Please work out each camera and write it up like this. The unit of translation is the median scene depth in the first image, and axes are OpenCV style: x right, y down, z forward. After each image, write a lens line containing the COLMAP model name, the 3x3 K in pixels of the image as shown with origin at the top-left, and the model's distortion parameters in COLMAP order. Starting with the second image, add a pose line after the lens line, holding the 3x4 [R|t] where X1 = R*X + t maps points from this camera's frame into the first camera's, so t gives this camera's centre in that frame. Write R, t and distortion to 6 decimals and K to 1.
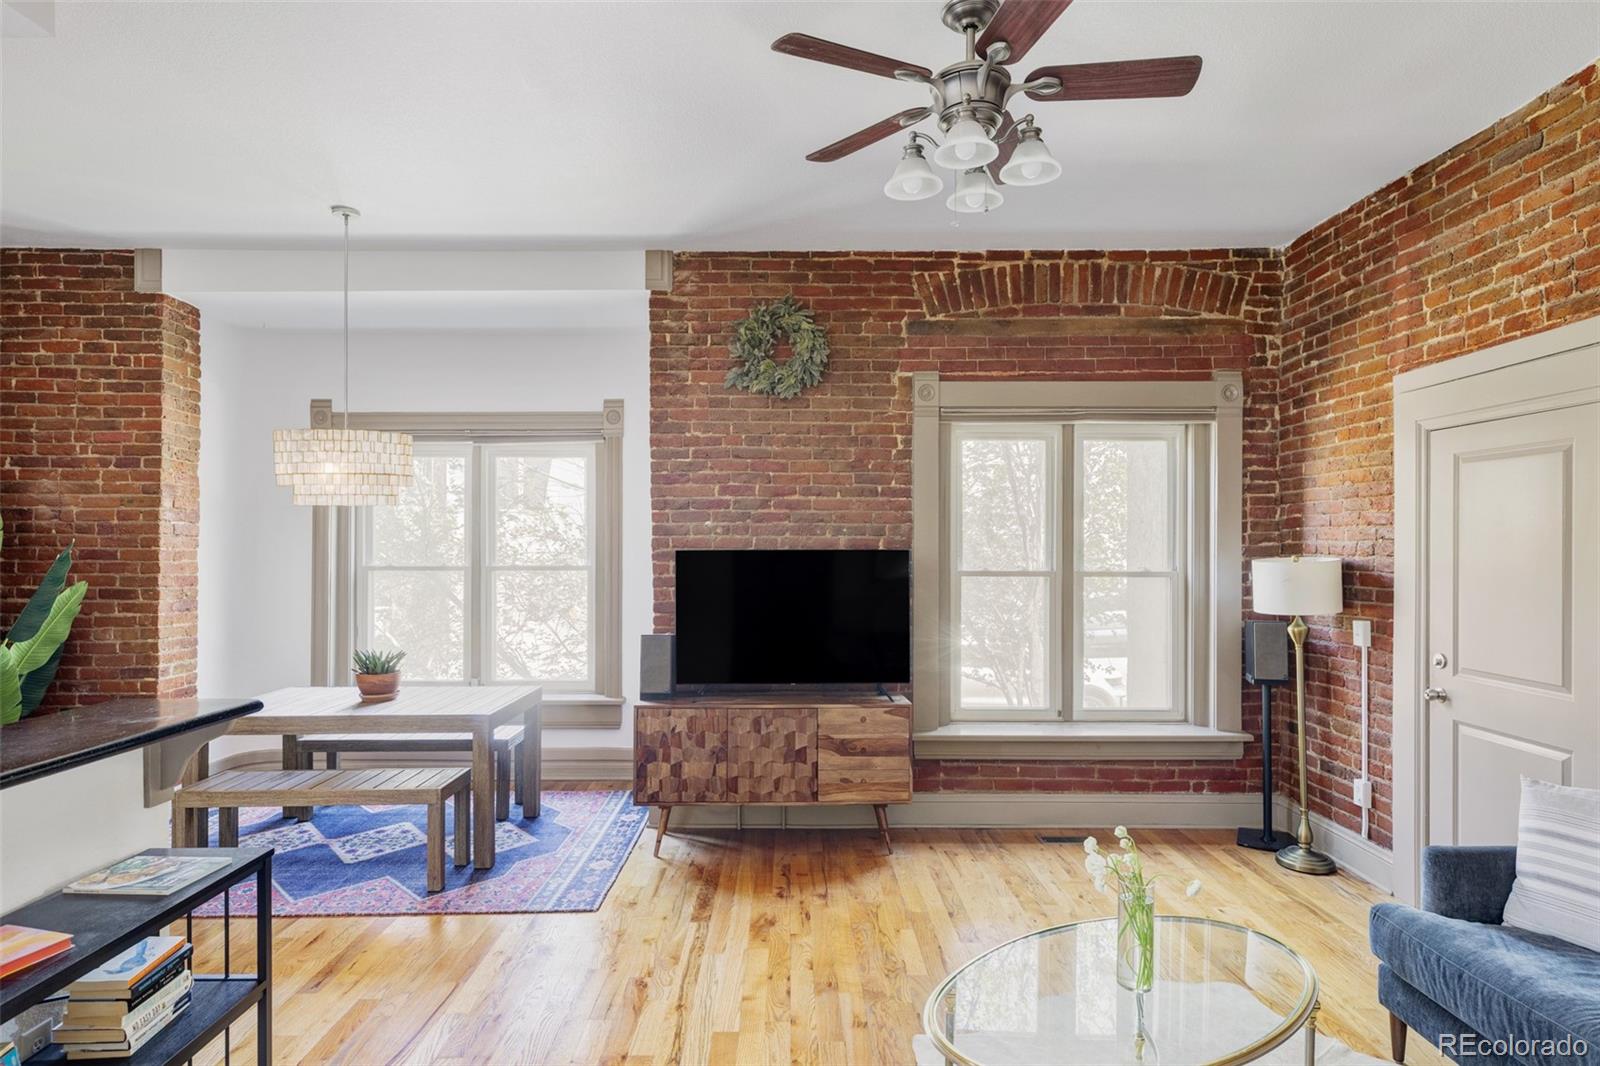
lens RADIAL K [[860.6, 0, 800.0], [0, 860.6, 533.0], [0, 0, 1]] dist [0.012378, 0.000603]
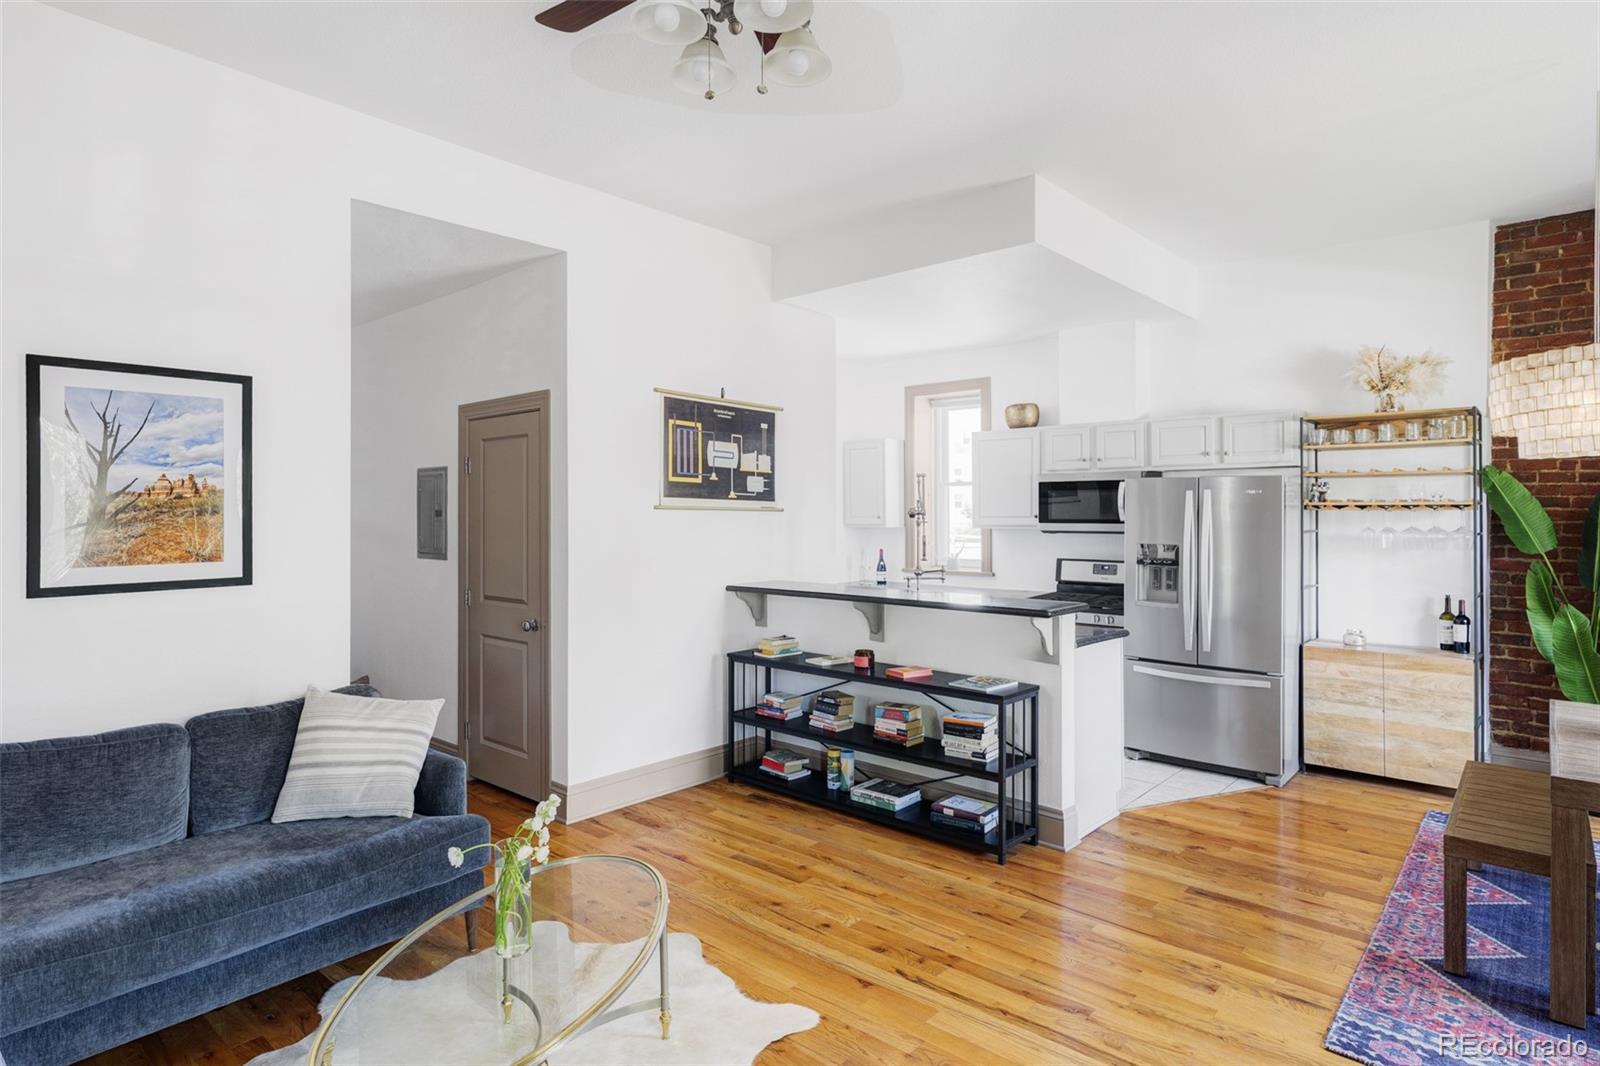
lens RADIAL K [[894.3, 0, 799.4], [0, 894.3, 489.4], [0, 0, 1]] dist [0.002218, -0.000101]
pose [[-0.668066, -0.019317, -0.743851, 0.426227], [0.006697, 0.999466, -0.031970, 0.016650], [0.744072, -0.026340, -0.667580, 0.885428]]
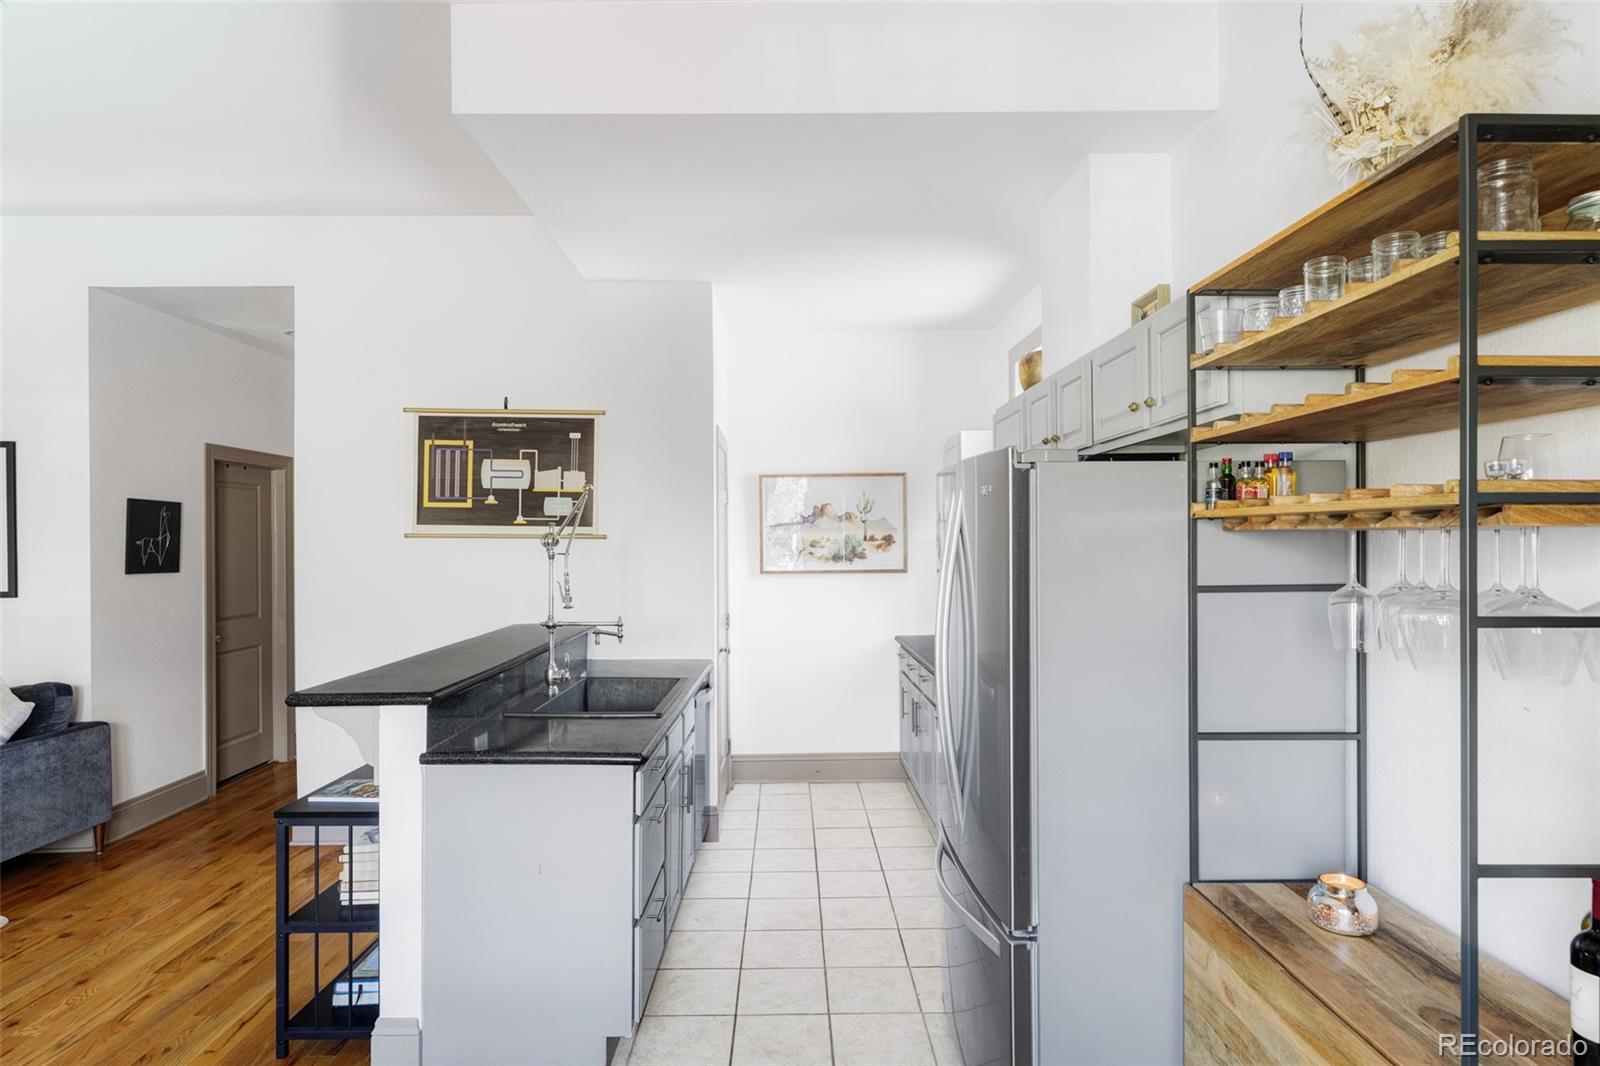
lens RADIAL K [[892.9, 0, 807.1], [0, 892.9, 524.9], [0, 0, 1]] dist [0.003034, 0.001363]
pose [[-0.999986, 0.005002, 0.001727, -0.621041], [0.004961, 0.999723, -0.023016, 0.016092], [-0.001842, -0.023007, -0.999734, 1.031005]]
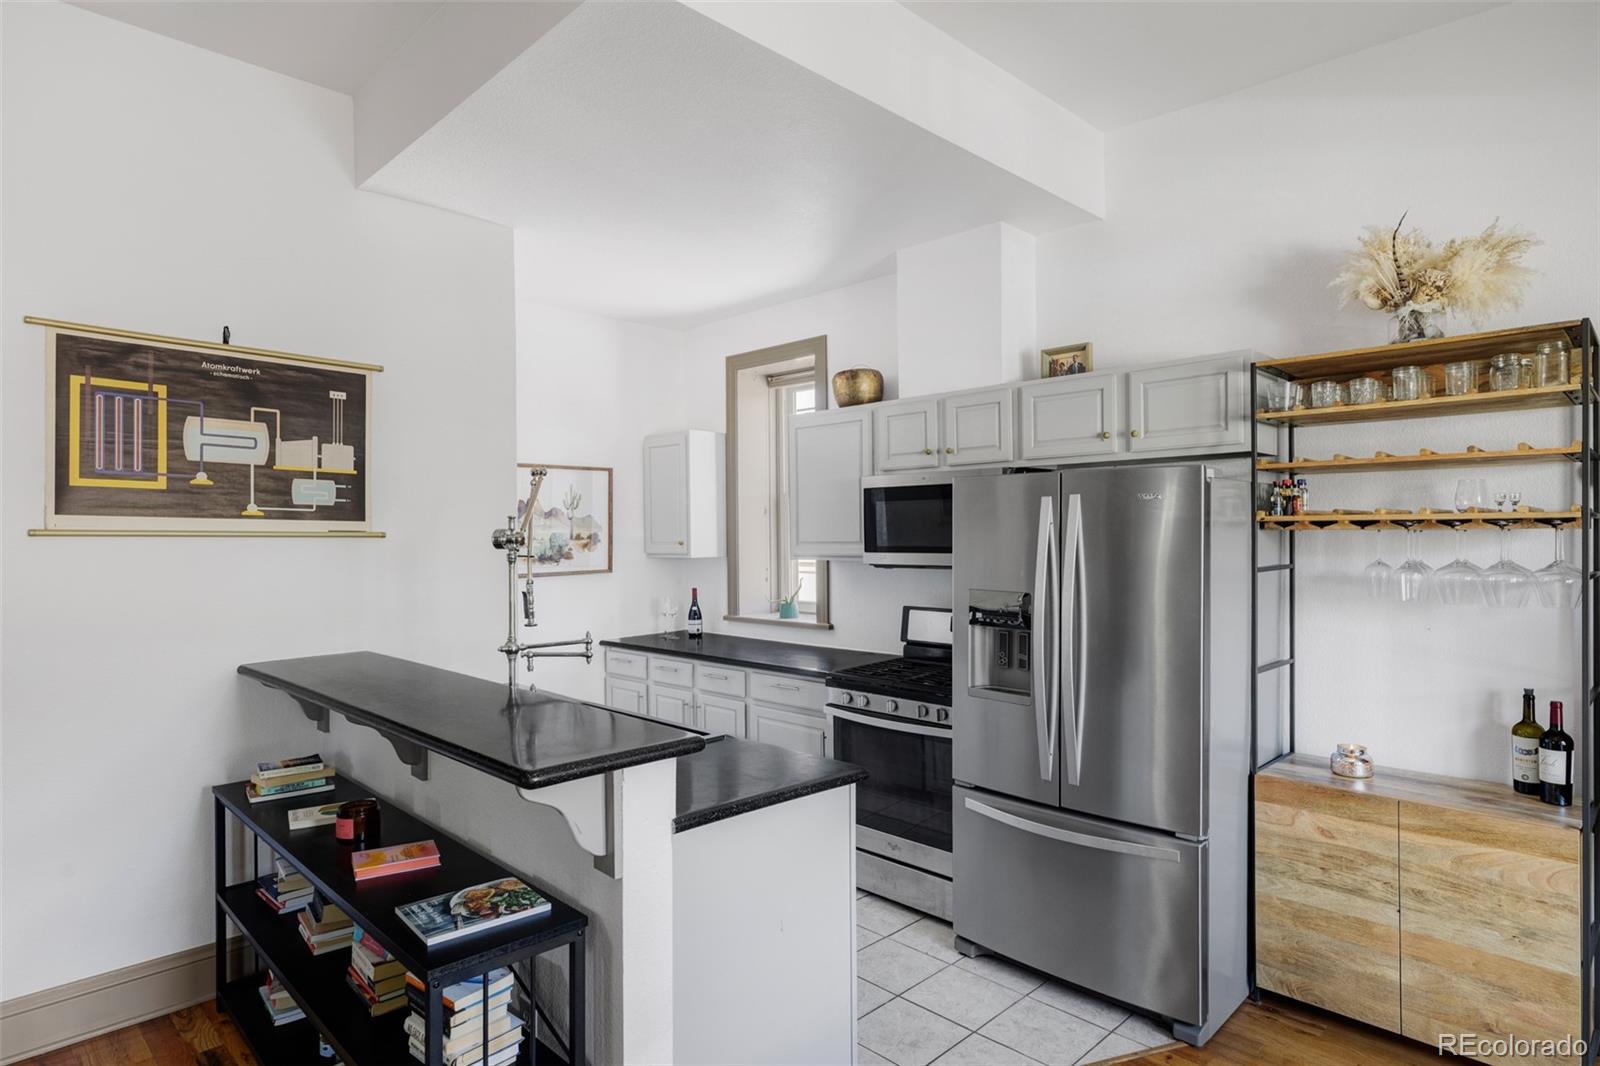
lens RADIAL K [[892.9, 0, 807.1], [0, 892.9, 524.9], [0, 0, 1]] dist [0.003034, 0.001363]
pose [[-0.712368, -0.002844, -0.701800, -0.157730], [0.012281, 0.999788, -0.016517, 0.013822], [0.701699, -0.020385, -0.712182, 0.830379]]
